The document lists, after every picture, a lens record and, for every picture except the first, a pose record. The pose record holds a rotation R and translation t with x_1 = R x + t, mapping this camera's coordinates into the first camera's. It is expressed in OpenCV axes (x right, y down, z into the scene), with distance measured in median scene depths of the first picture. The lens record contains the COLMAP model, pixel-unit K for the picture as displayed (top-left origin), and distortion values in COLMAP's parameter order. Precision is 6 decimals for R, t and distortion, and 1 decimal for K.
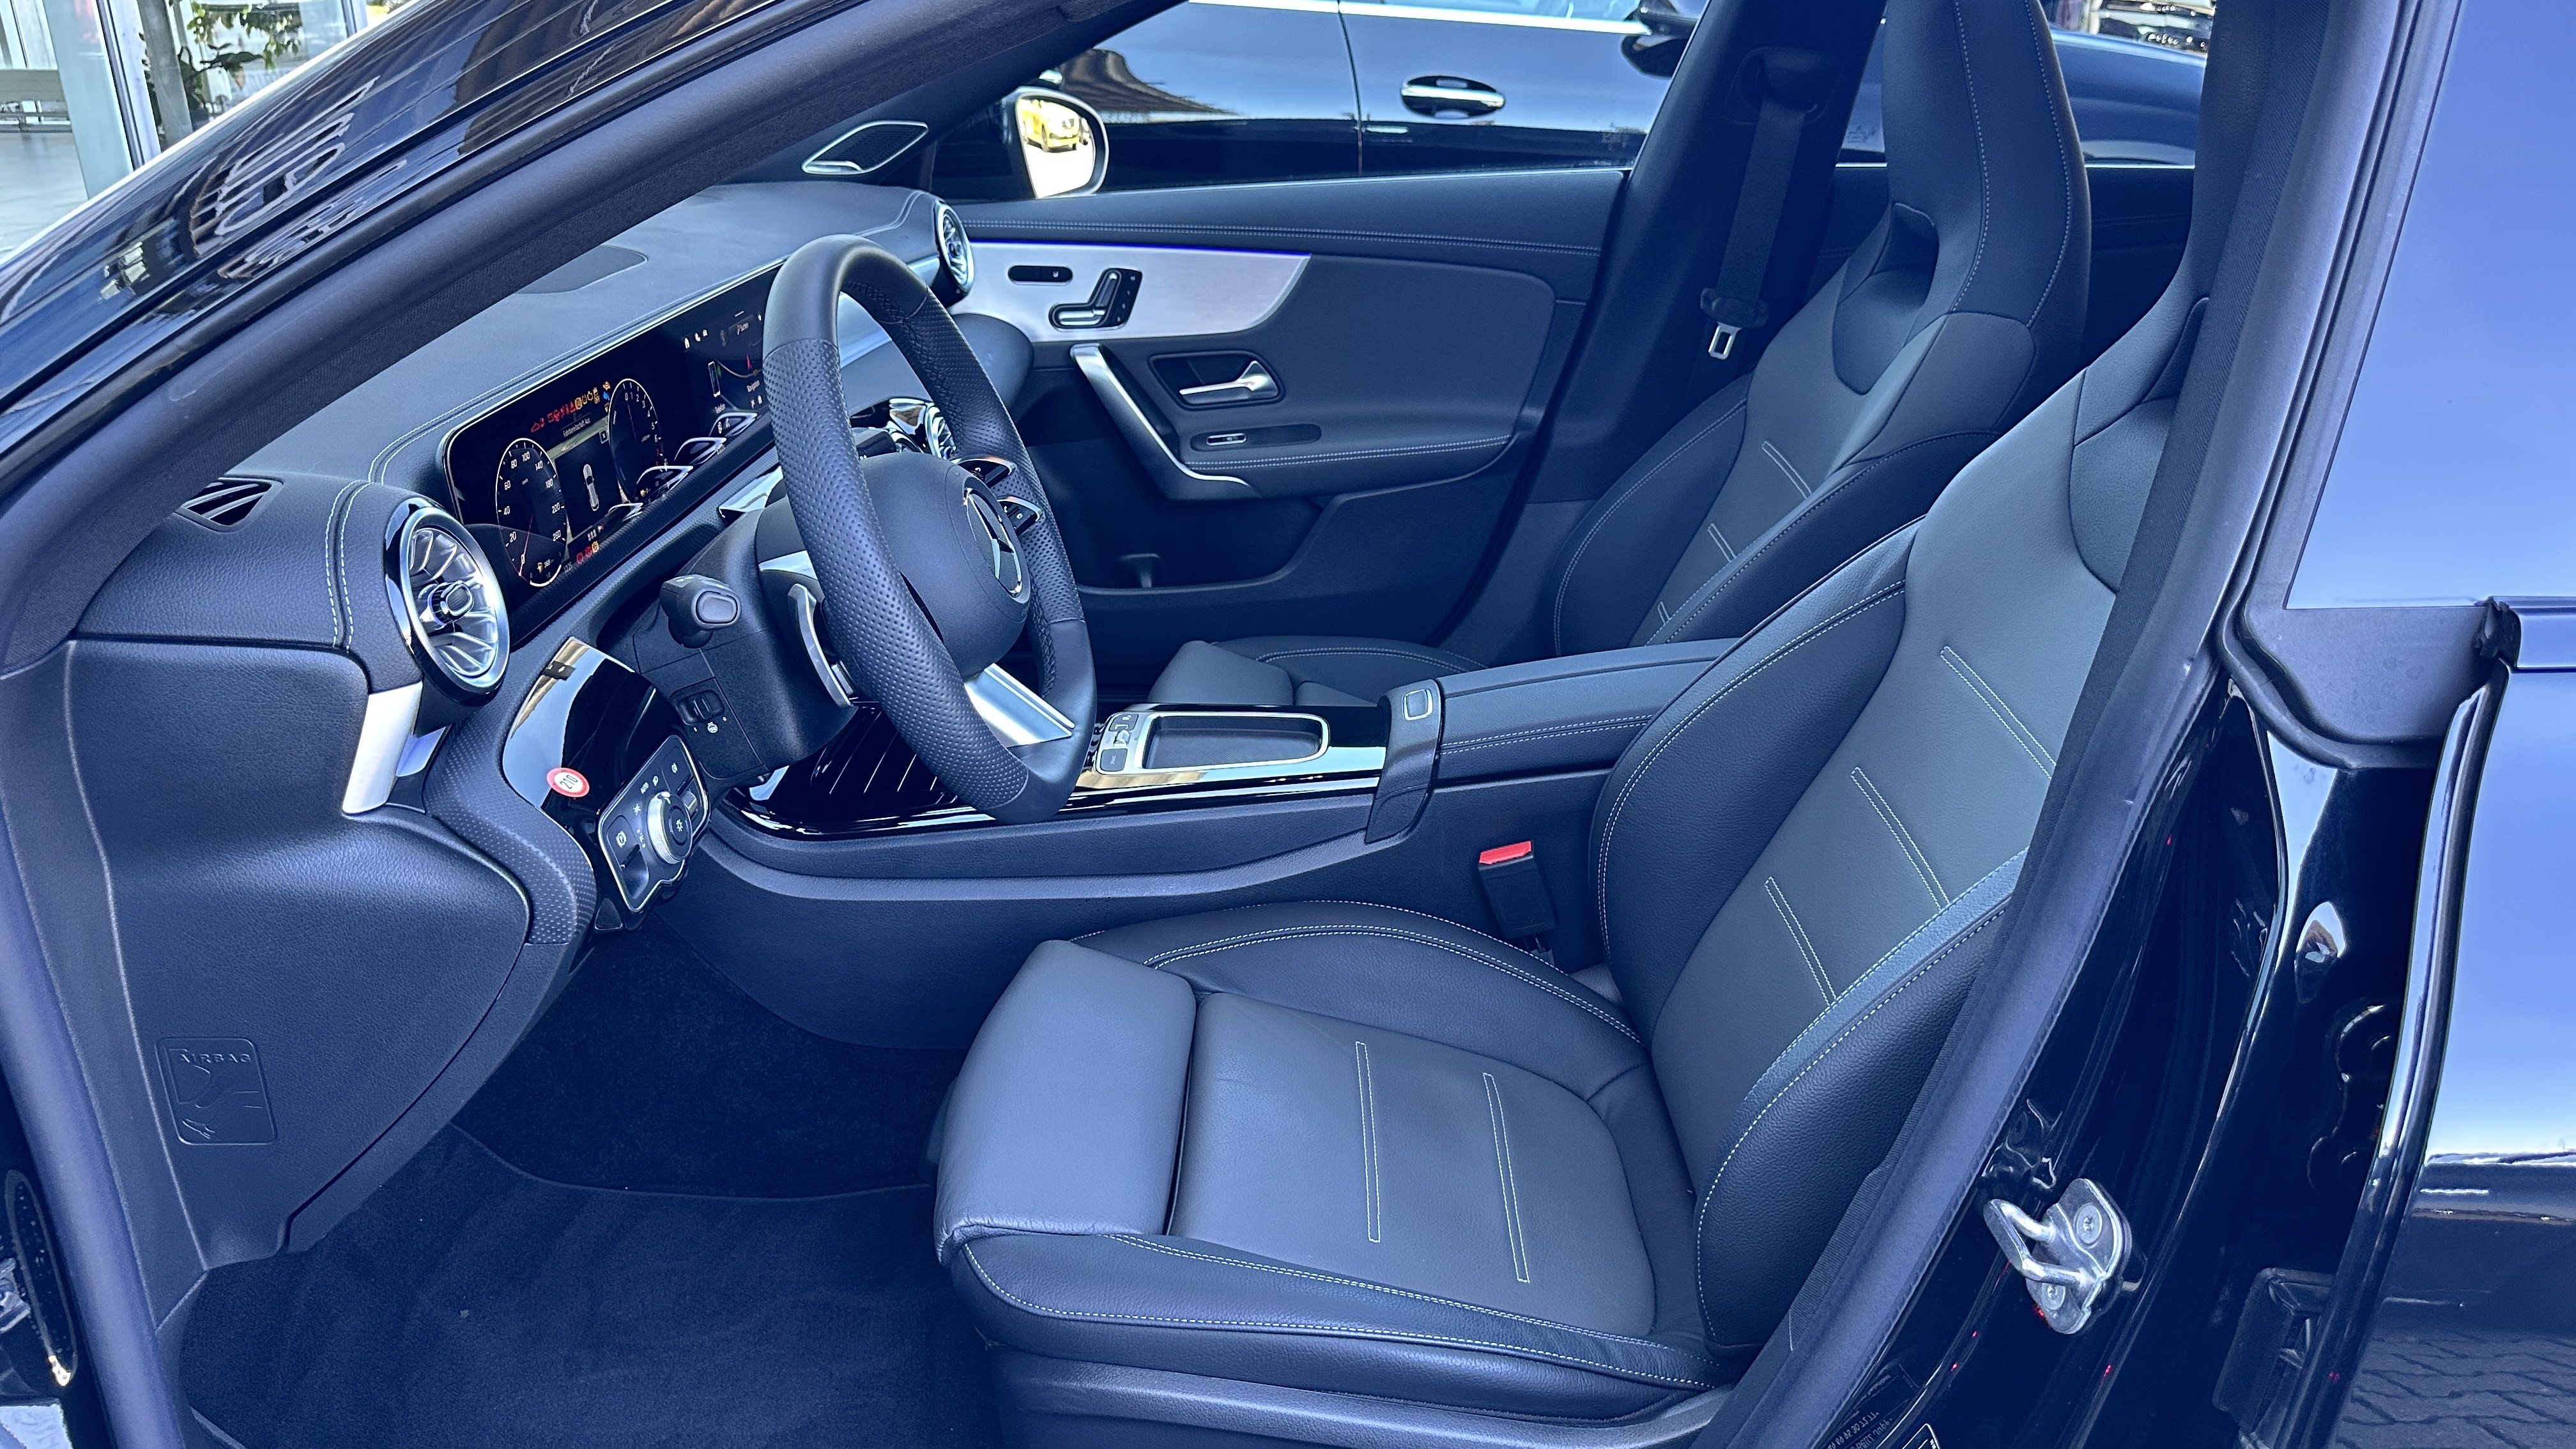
lens RADIAL K [[1785.1, 0, 1276.2], [0, 1785.1, 721.8], [0, 0, 1]] dist [0.137928, -0.226225]
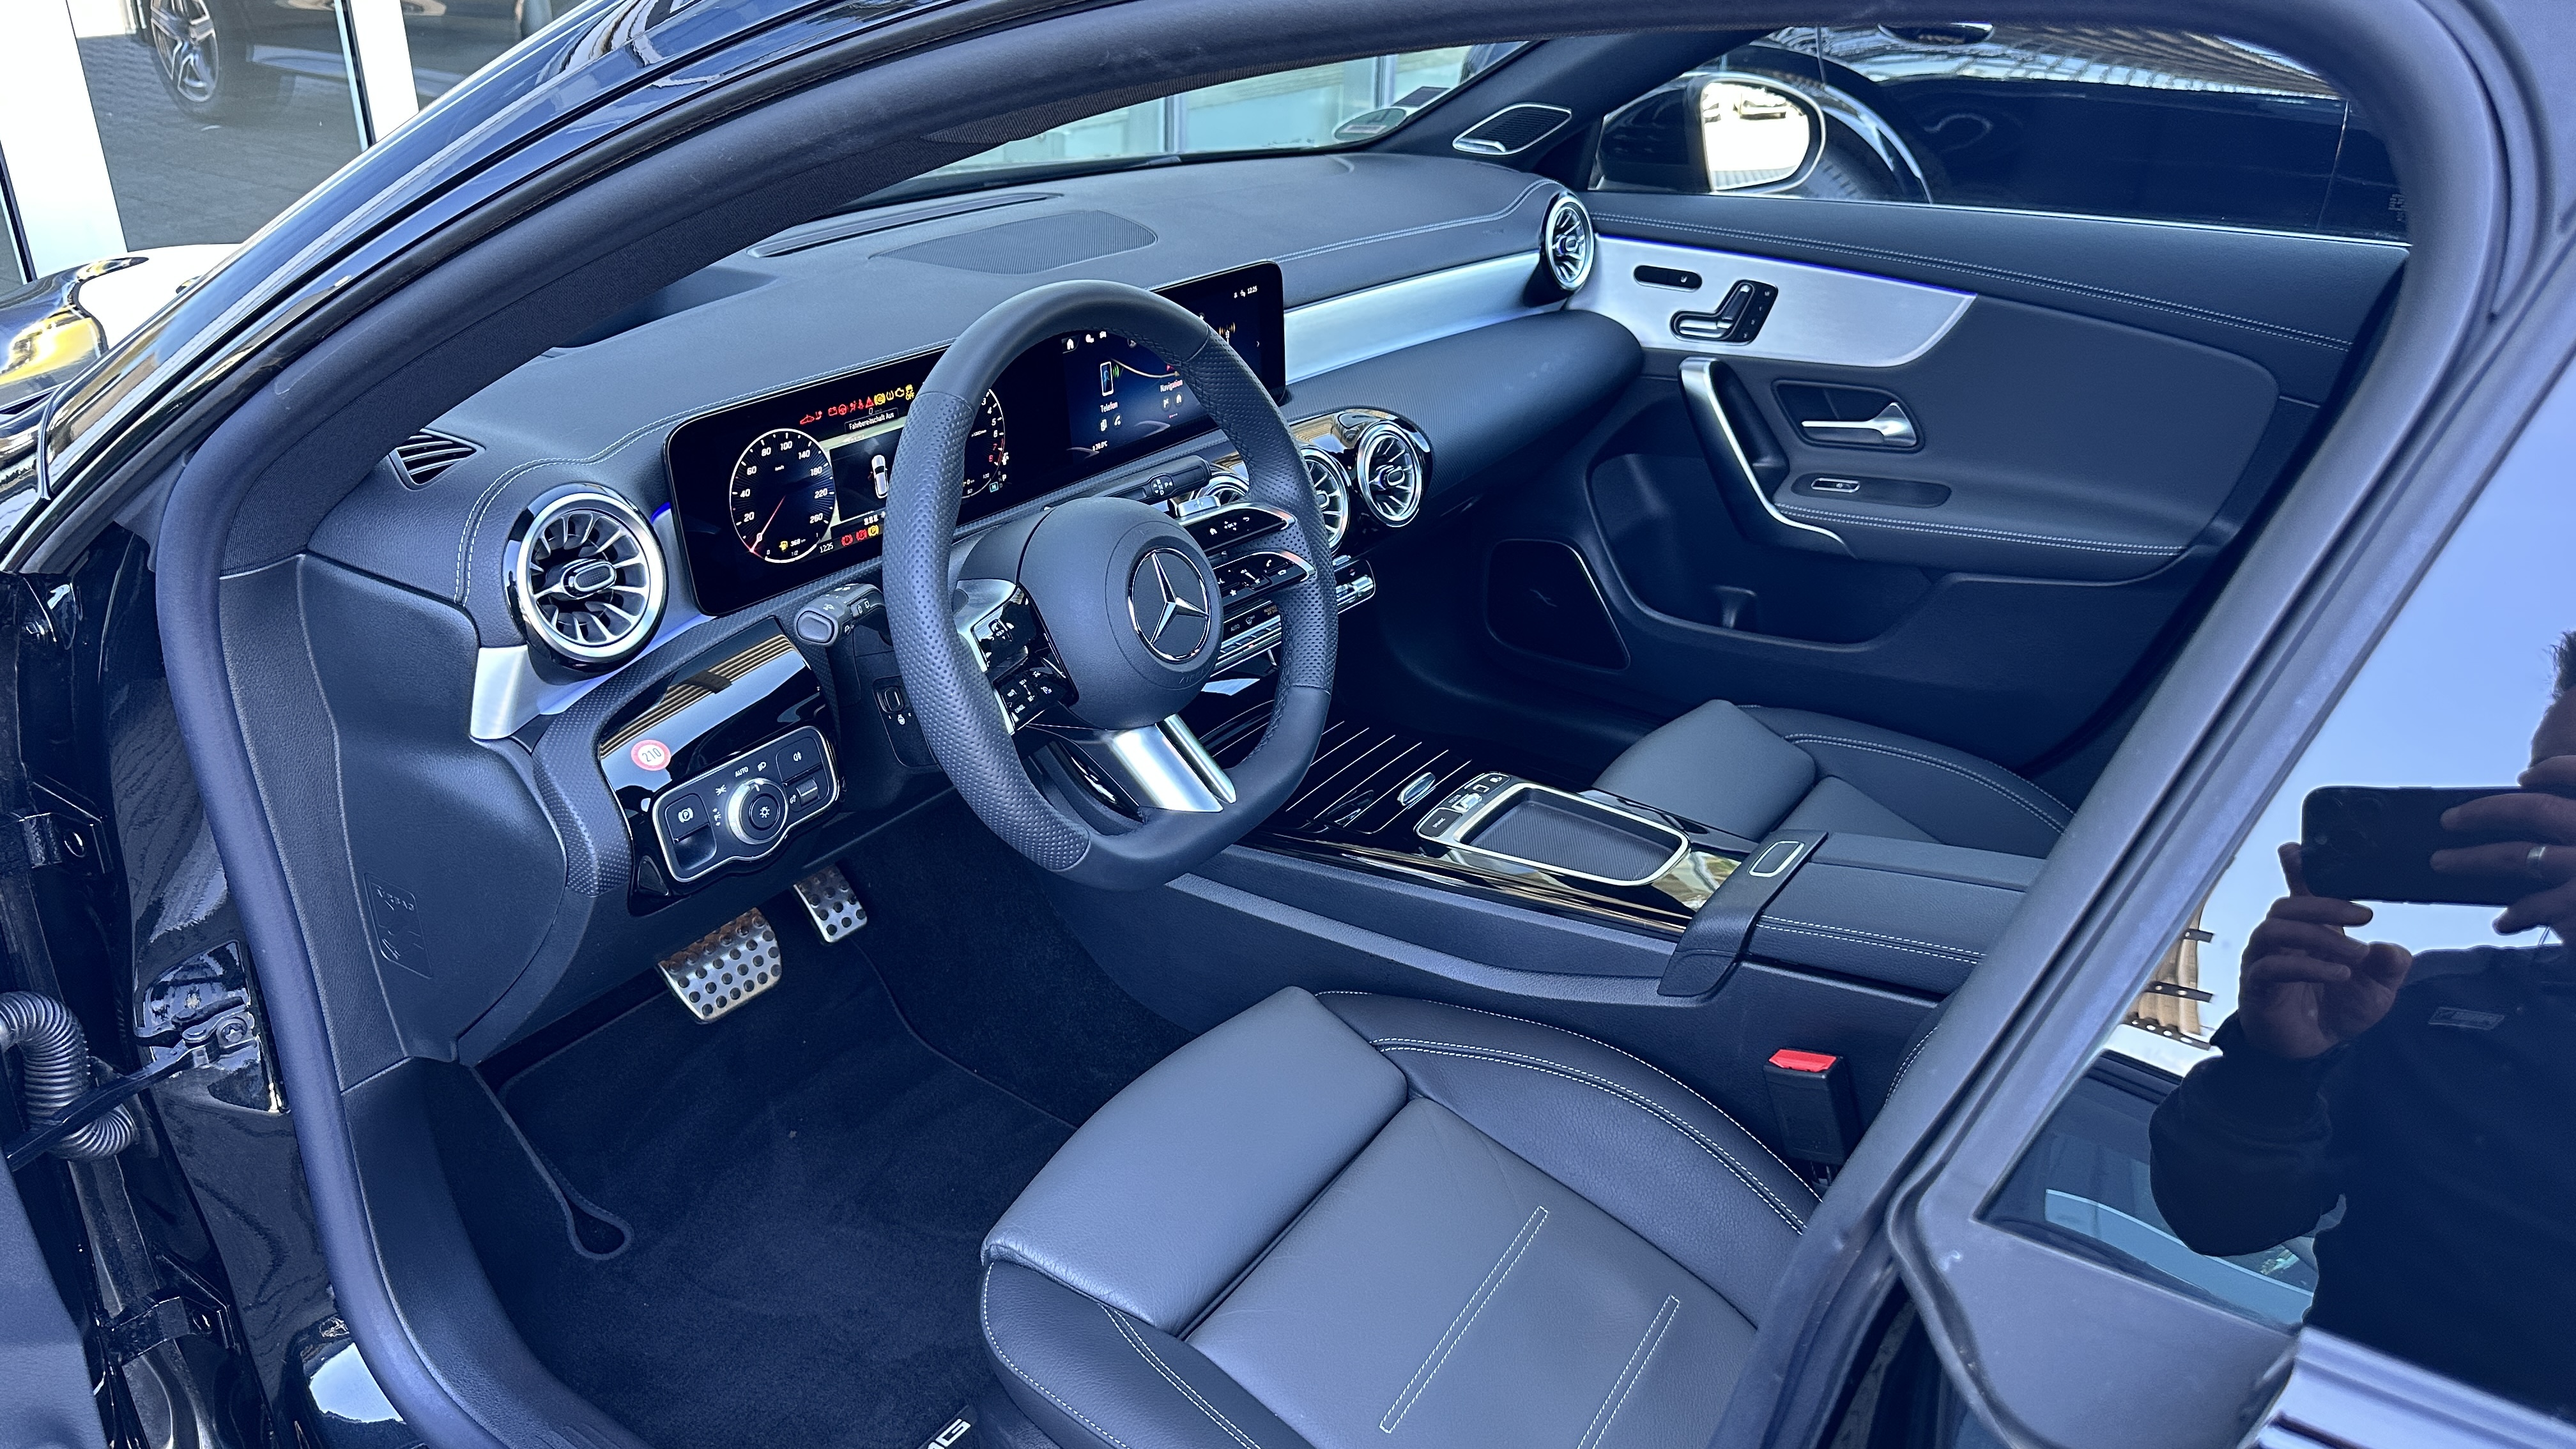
lens RADIAL K [[1785.1, 0, 1276.2], [0, 1785.1, 721.8], [0, 0, 1]] dist [0.137928, -0.226225]
pose [[0.846148, 0.250721, -0.470290, 0.203621], [-0.225530, 0.967975, 0.110272, -0.087403], [0.482877, 0.012758, 0.875595, 0.092125]]
